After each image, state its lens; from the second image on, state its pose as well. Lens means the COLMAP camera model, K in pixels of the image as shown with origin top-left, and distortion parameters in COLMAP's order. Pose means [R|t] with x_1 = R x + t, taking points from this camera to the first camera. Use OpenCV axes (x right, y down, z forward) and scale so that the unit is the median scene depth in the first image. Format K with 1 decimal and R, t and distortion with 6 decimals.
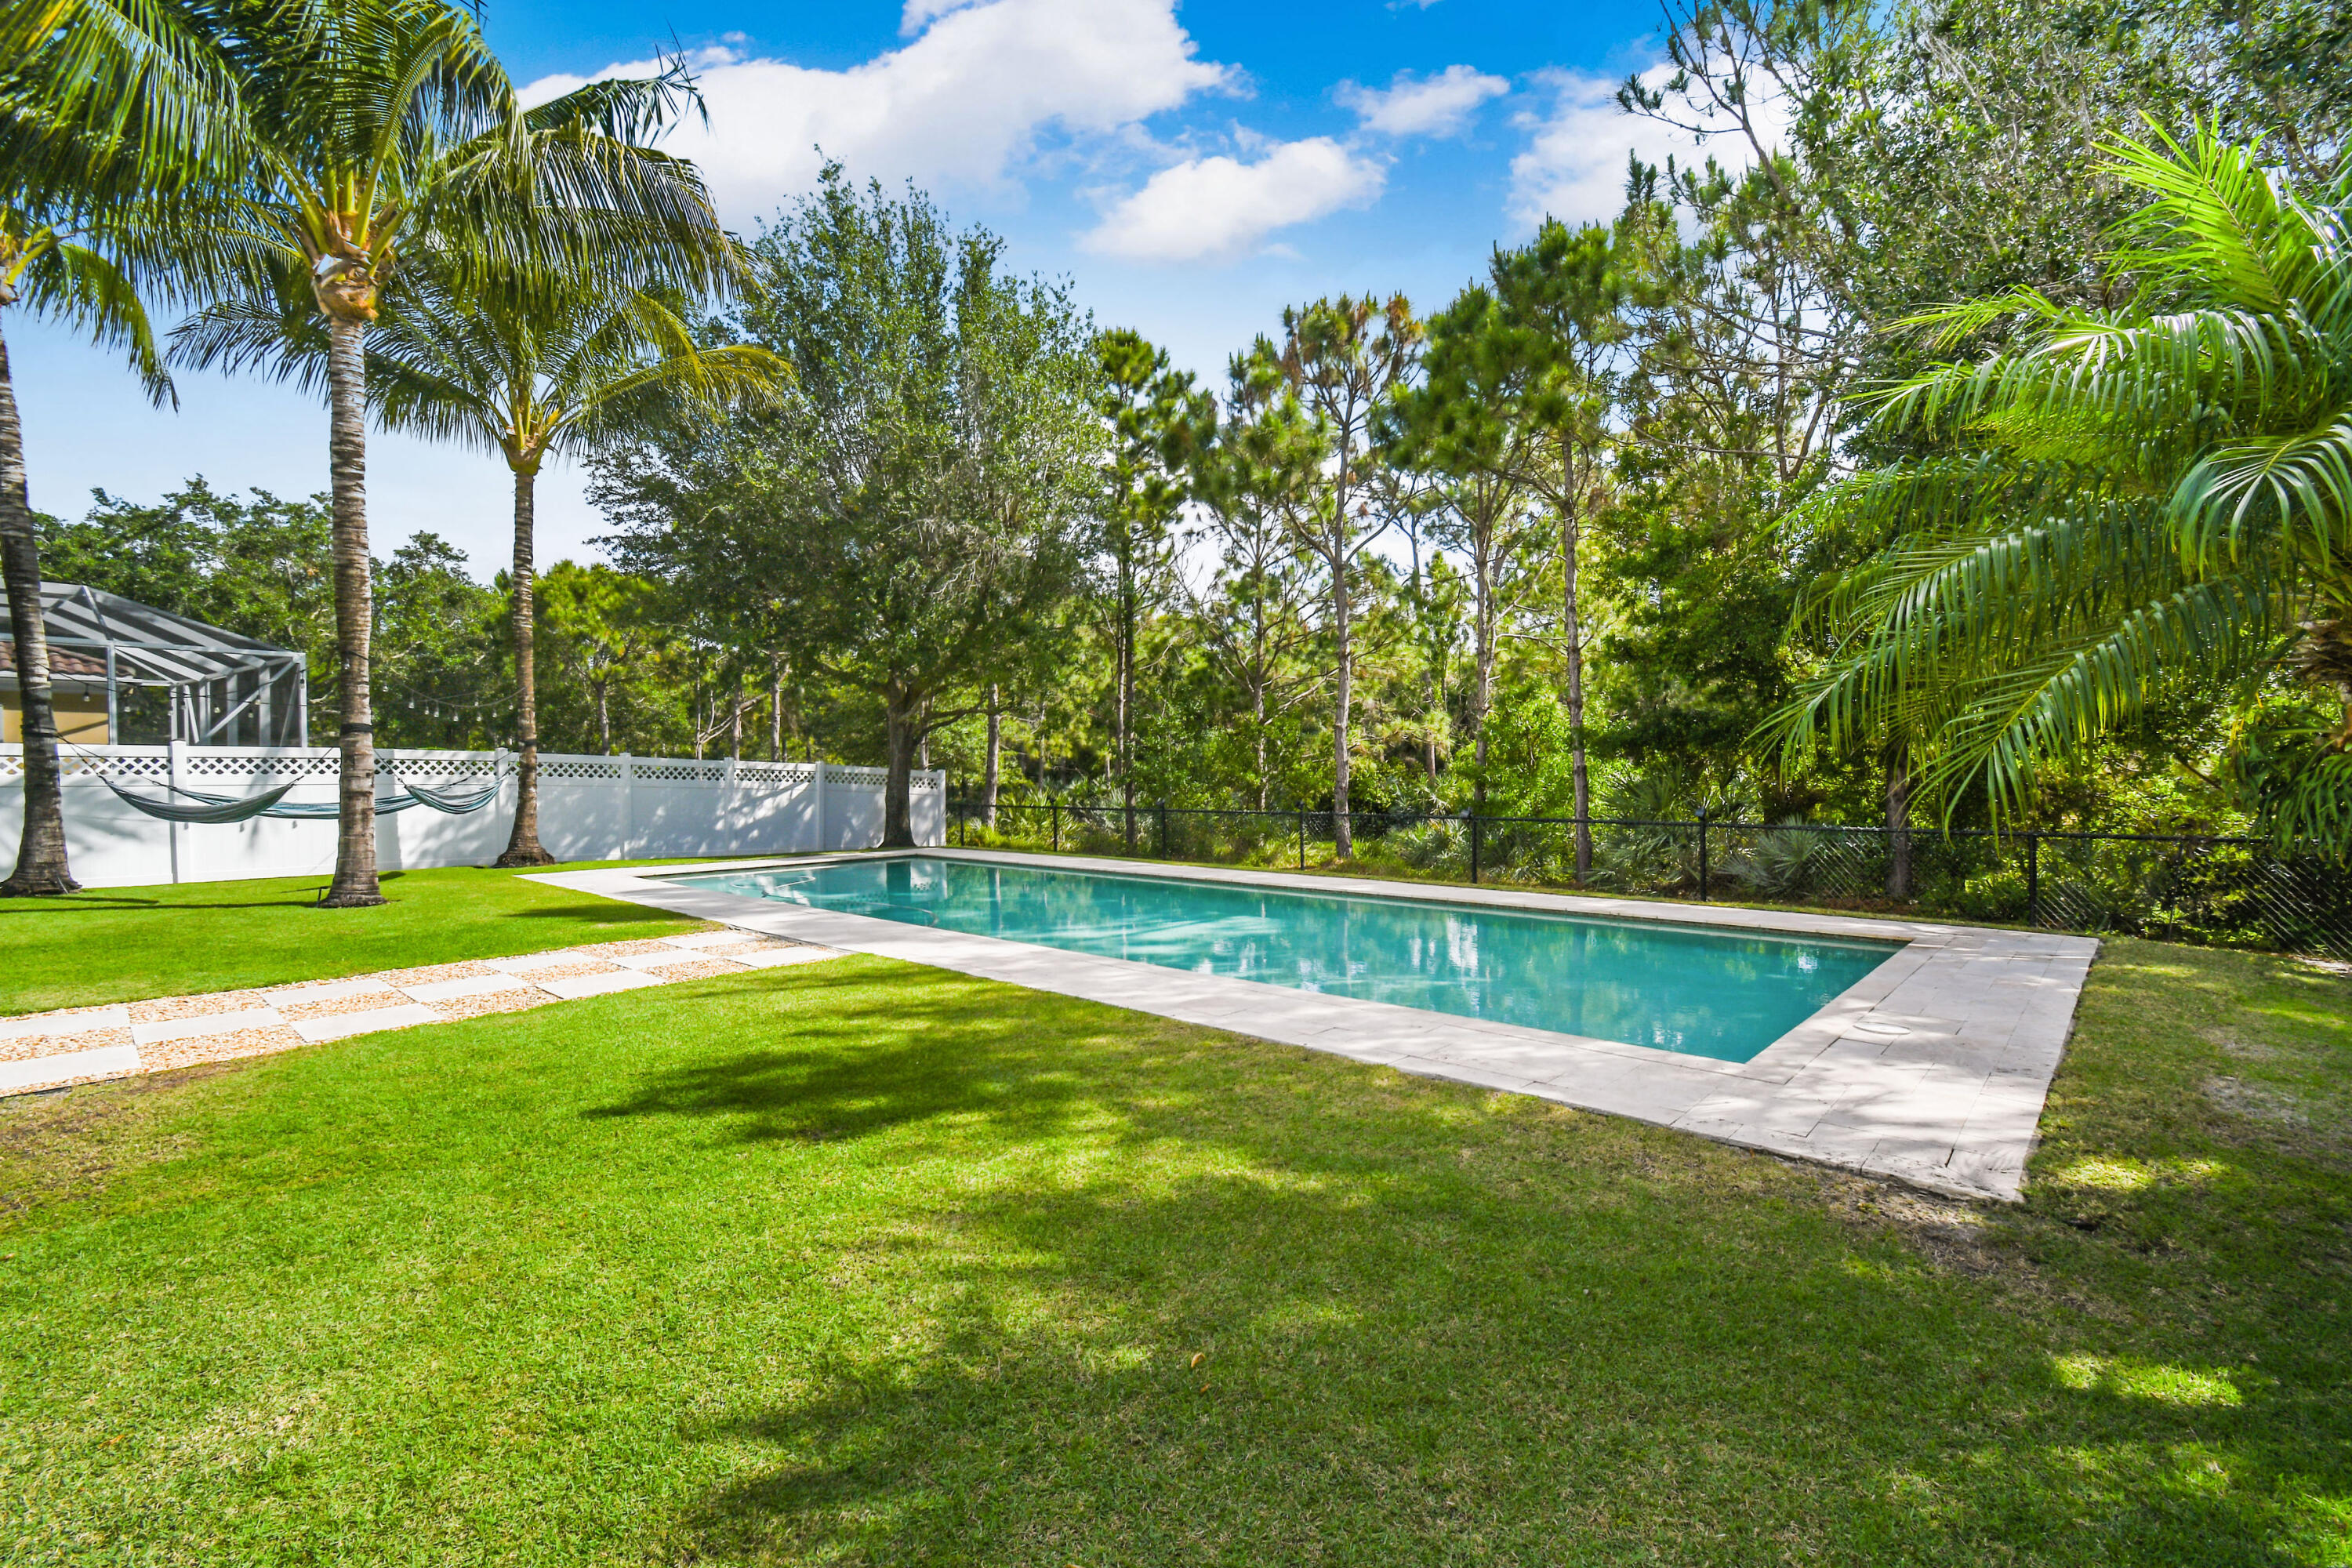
lens RADIAL K [[1031.4, 0, 1220.3], [0, 1031.4, 774.7], [0, 0, 1]] dist [-0.024008, -0.000138]
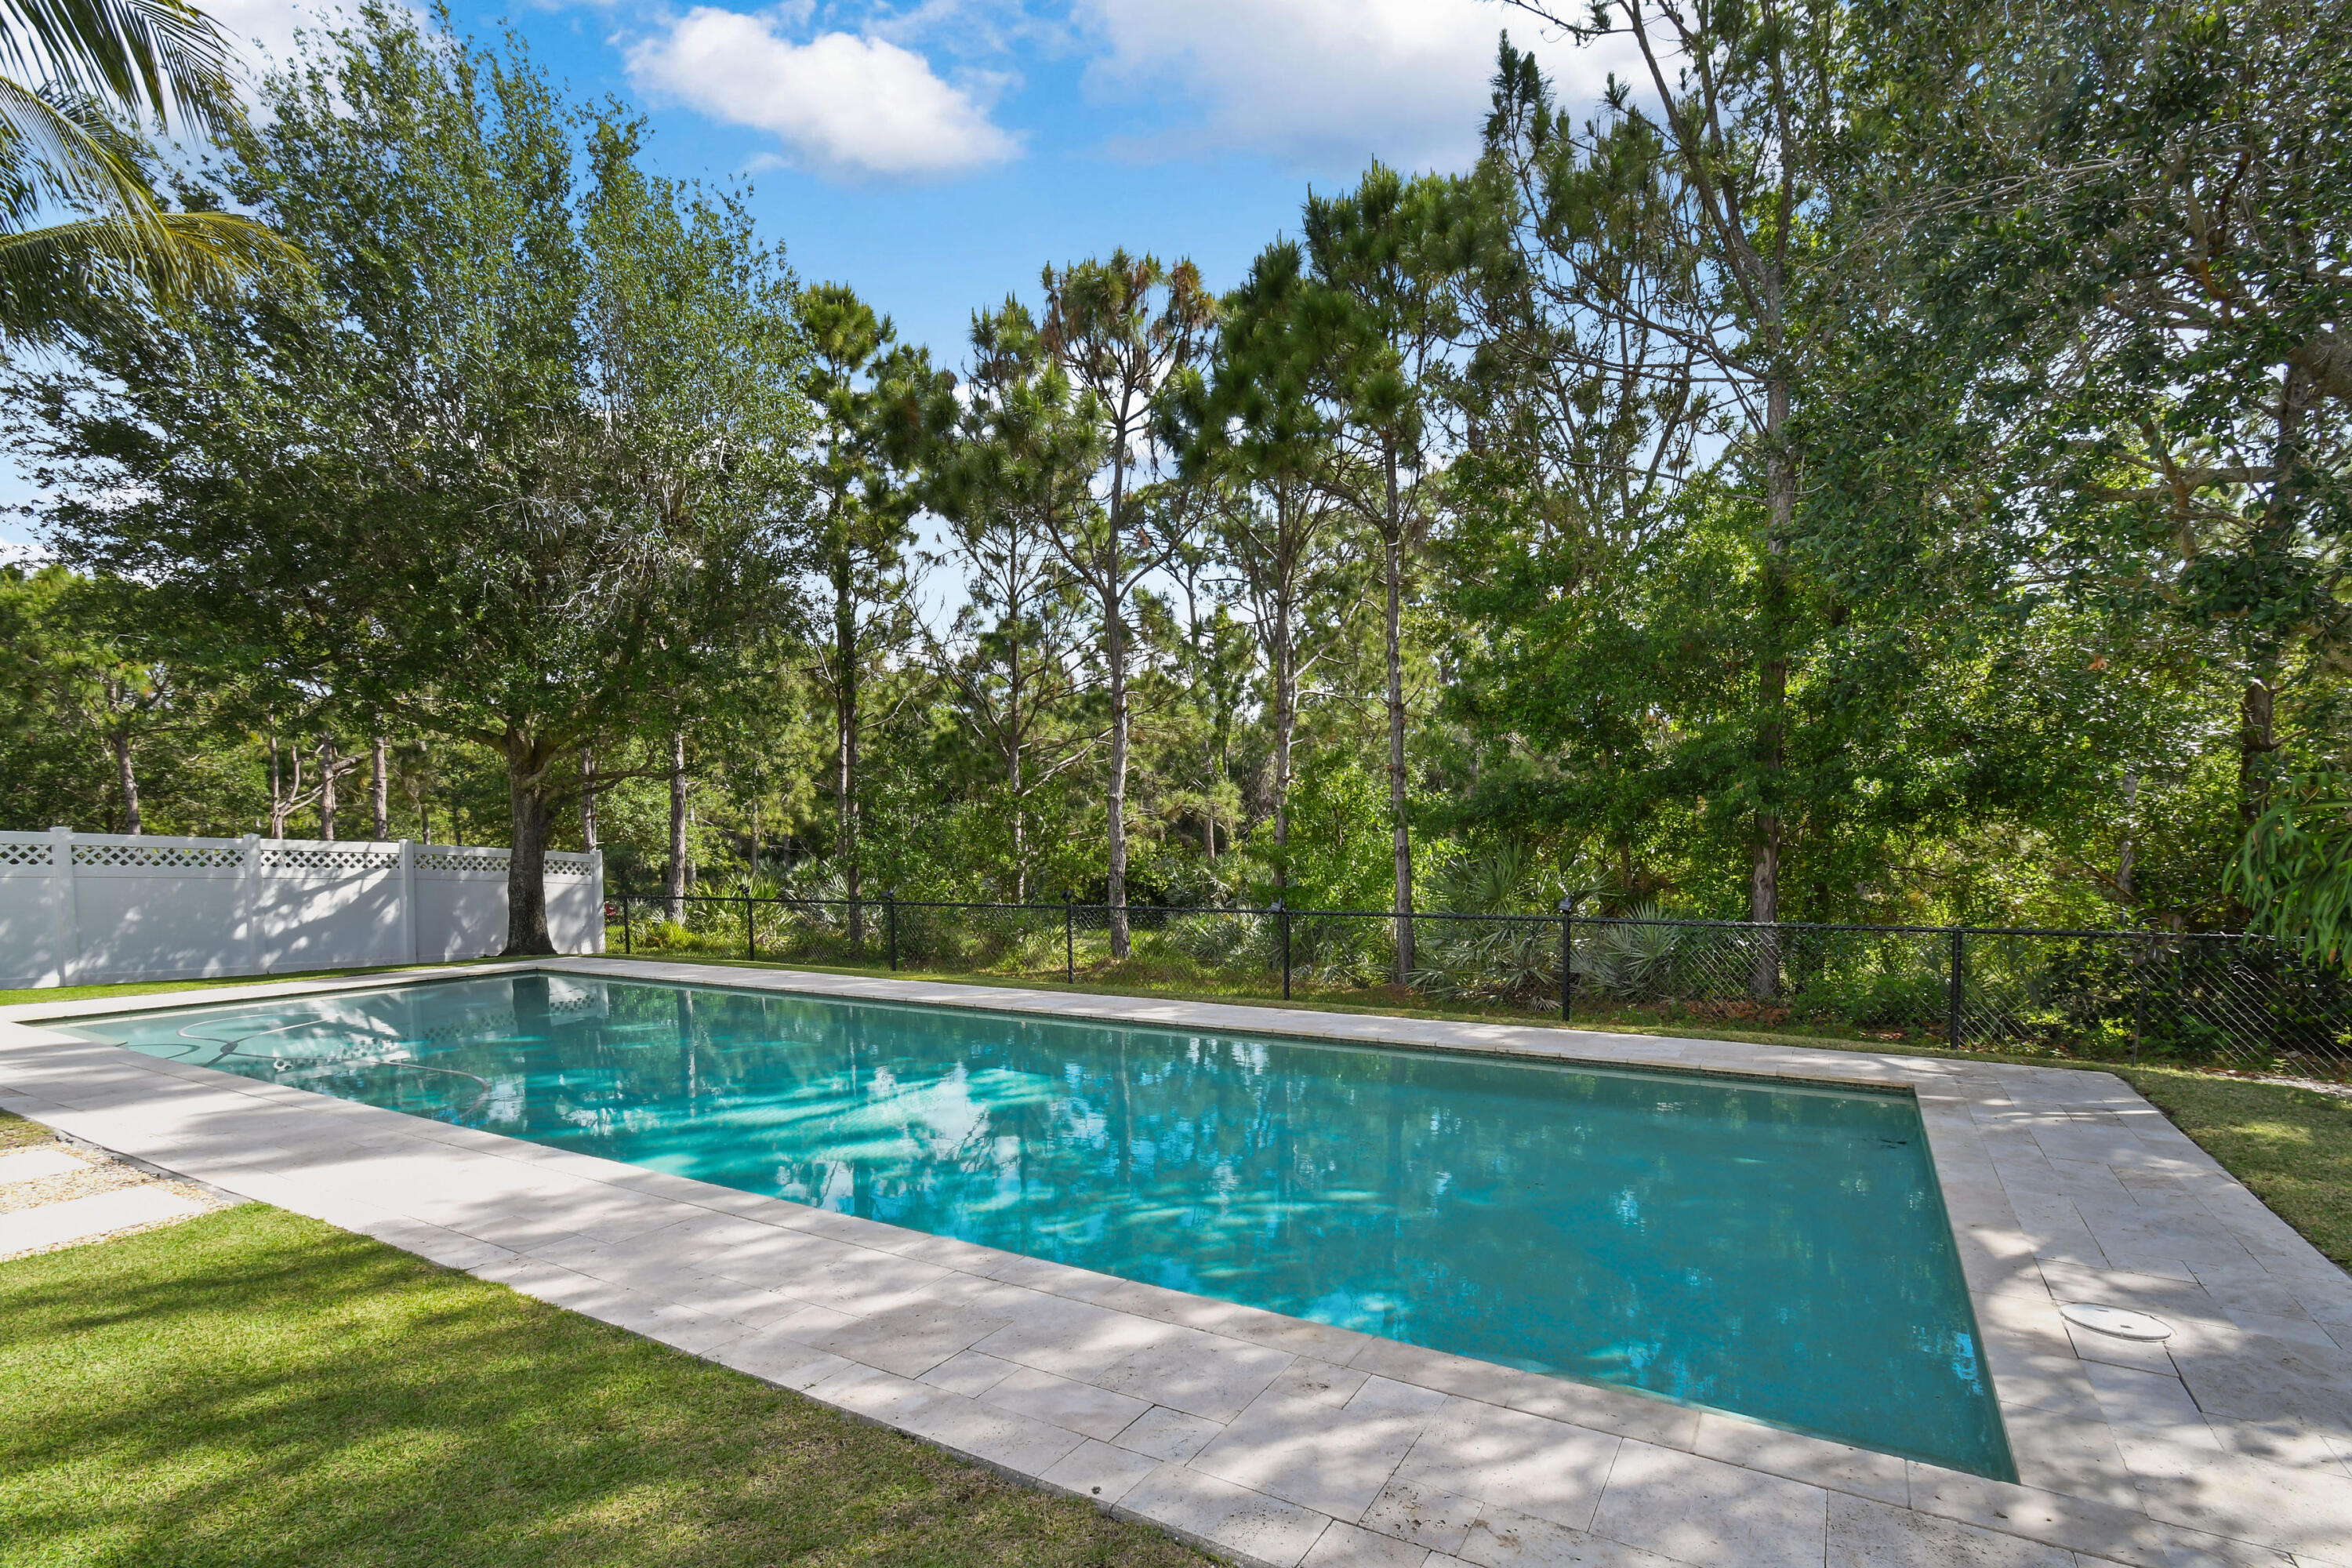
lens RADIAL K [[1083.1, 0, 1198.1], [0, 1083.1, 908.8], [0, 0, 1]] dist [0.000801, -0.000075]
pose [[0.980038, -0.012521, 0.198416, 0.007727], [0.002269, 0.998654, 0.051812, -0.002942], [-0.198798, -0.050327, 0.978748, 0.124170]]
